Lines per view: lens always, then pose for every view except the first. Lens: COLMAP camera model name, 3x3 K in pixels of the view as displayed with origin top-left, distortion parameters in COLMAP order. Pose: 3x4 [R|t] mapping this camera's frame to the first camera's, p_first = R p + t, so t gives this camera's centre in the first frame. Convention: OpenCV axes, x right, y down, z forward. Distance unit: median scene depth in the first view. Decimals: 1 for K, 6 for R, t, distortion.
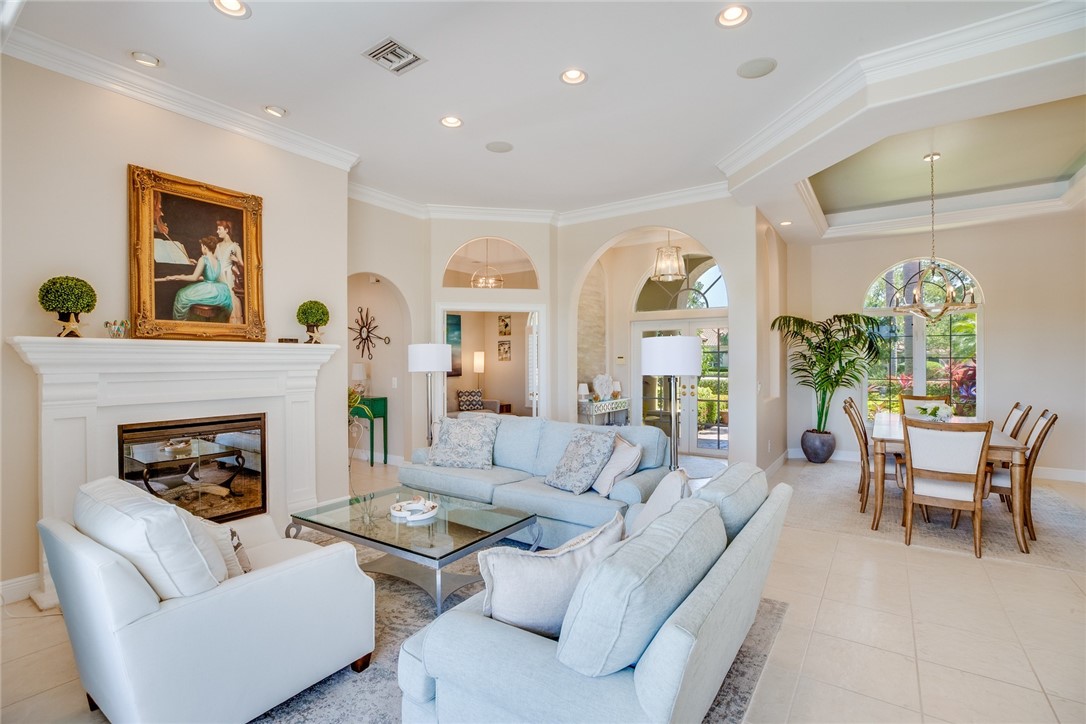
lens RADIAL K [[495.1, 0, 547.4], [0, 495.1, 363.4], [0, 0, 1]] dist [-0.042298, 0.008162]
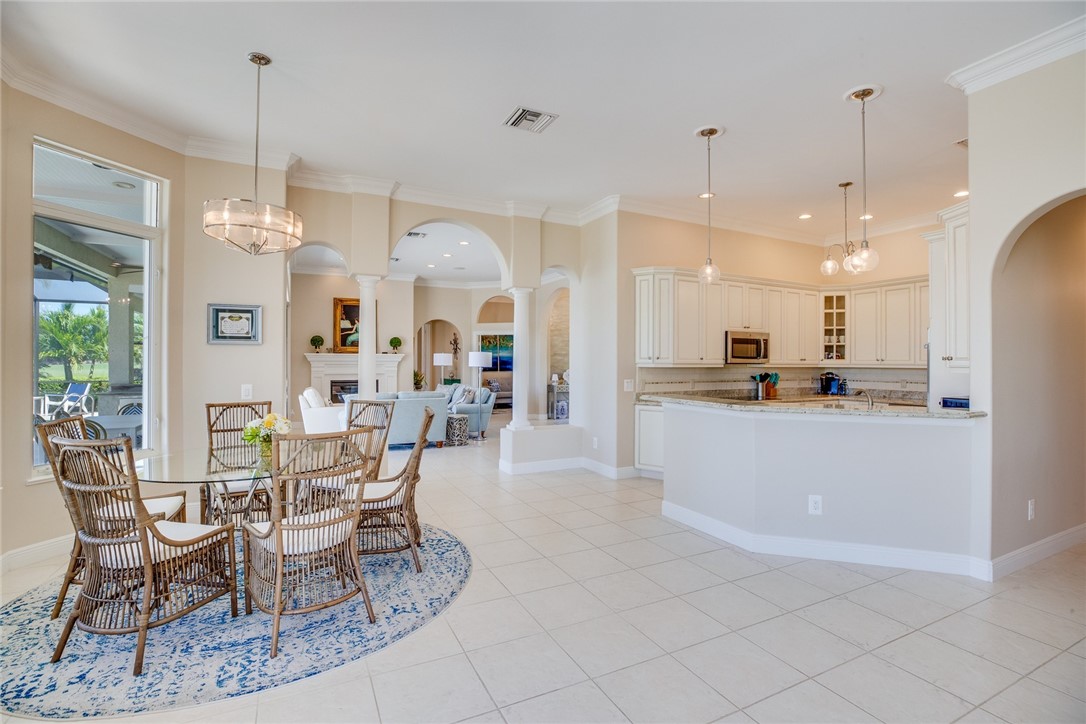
lens RADIAL K [[495.1, 0, 549.6], [0, 495.1, 362.7], [0, 0, 1]] dist [-0.042298, 0.008162]
pose [[0.886962, 0.004386, -0.461821, 1.622025], [-0.007146, 0.999966, -0.004228, 0.013146], [0.461787, 0.007050, 0.886963, -1.039605]]
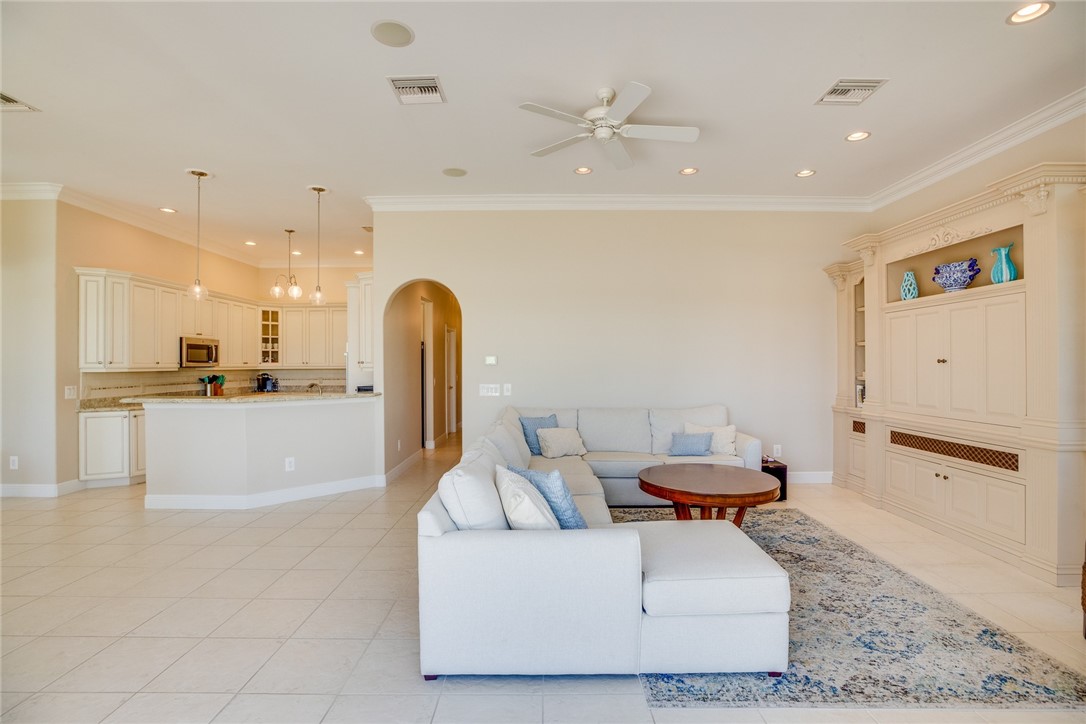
lens RADIAL K [[495.1, 0, 539.9], [0, 495.1, 359.6], [0, 0, 1]] dist [-0.042298, 0.008162]
pose [[0.812869, -0.000790, 0.582446, 1.397262], [0.009895, 0.999873, -0.012454, 0.011915], [-0.582362, 0.015887, 0.812774, -1.526694]]
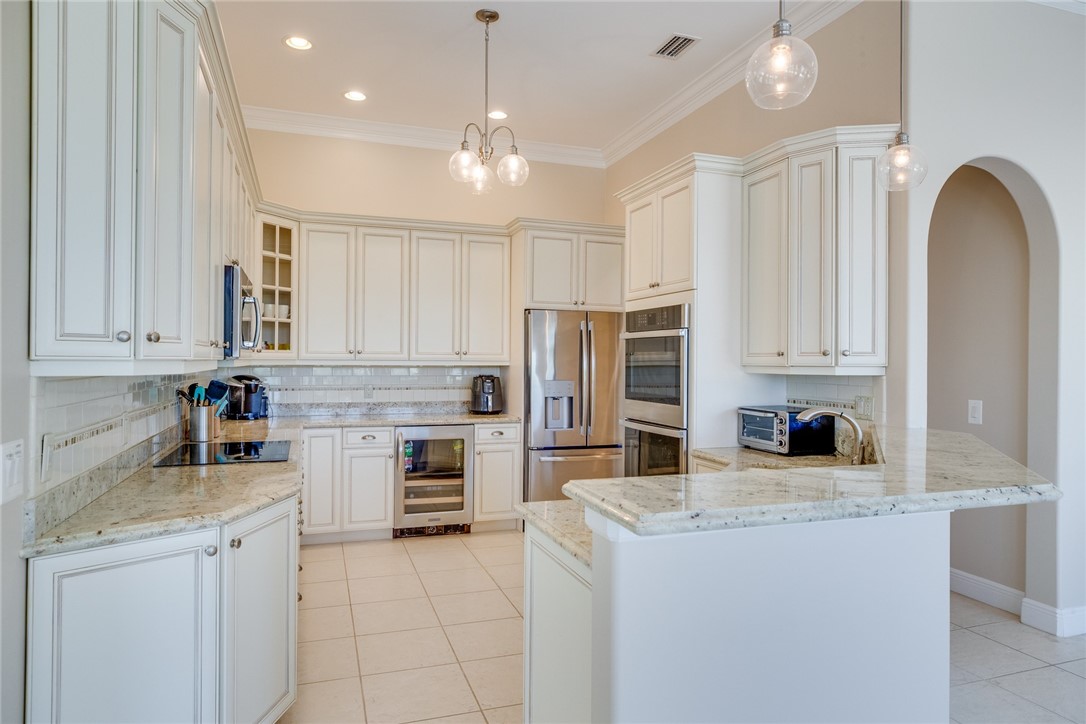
lens RADIAL K [[664.1, 0, 541.3], [0, 664.1, 356.6], [0, 0, 1]] dist [0.005683, 0.000838]
pose [[0.570828, 0.007955, 0.821031, 0.882550], [-0.002320, 0.999965, -0.008076, 0.007003], [-0.821066, 0.002705, 0.570827, 0.053856]]
